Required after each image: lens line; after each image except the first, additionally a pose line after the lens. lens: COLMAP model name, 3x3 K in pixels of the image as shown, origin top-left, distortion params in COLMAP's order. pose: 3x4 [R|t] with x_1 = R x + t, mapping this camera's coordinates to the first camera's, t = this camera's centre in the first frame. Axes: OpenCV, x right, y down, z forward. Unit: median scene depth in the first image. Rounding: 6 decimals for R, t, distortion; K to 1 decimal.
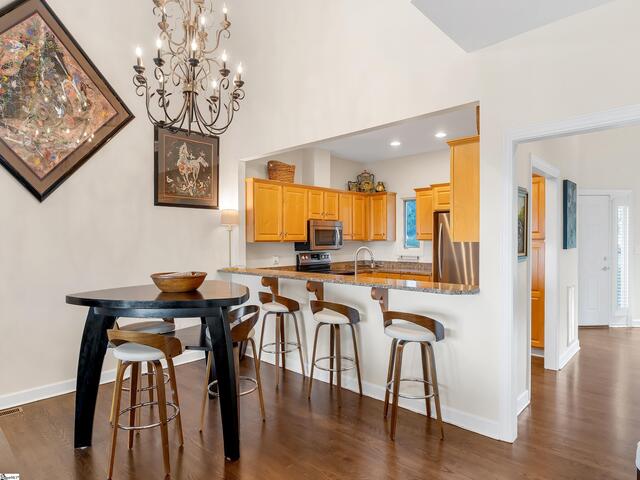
lens RADIAL K [[384.2, 0, 320.0], [0, 384.2, 240.0], [0, 0, 1]] dist [-0.000489, 0.000422]
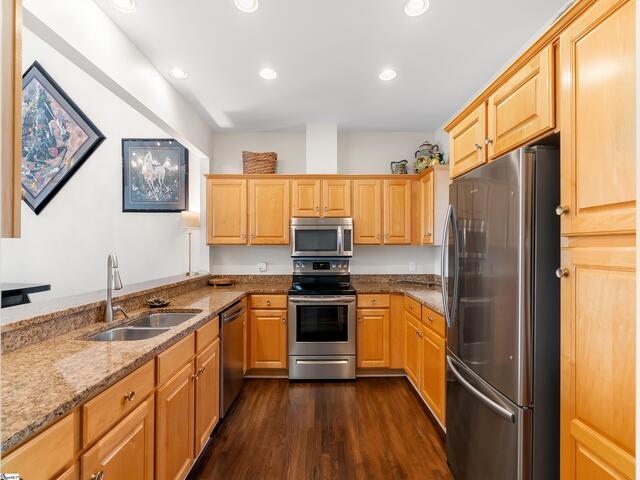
lens RADIAL K [[290.7, 0, 320.0], [0, 290.7, 240.0], [0, 0, 1]] dist [0.003687, 0.000126]
pose [[0.689561, -0.020544, -0.723936, 0.573275], [-0.004622, 0.999452, -0.032765, 0.015418], [0.724213, 0.025939, 0.689089, 0.832762]]
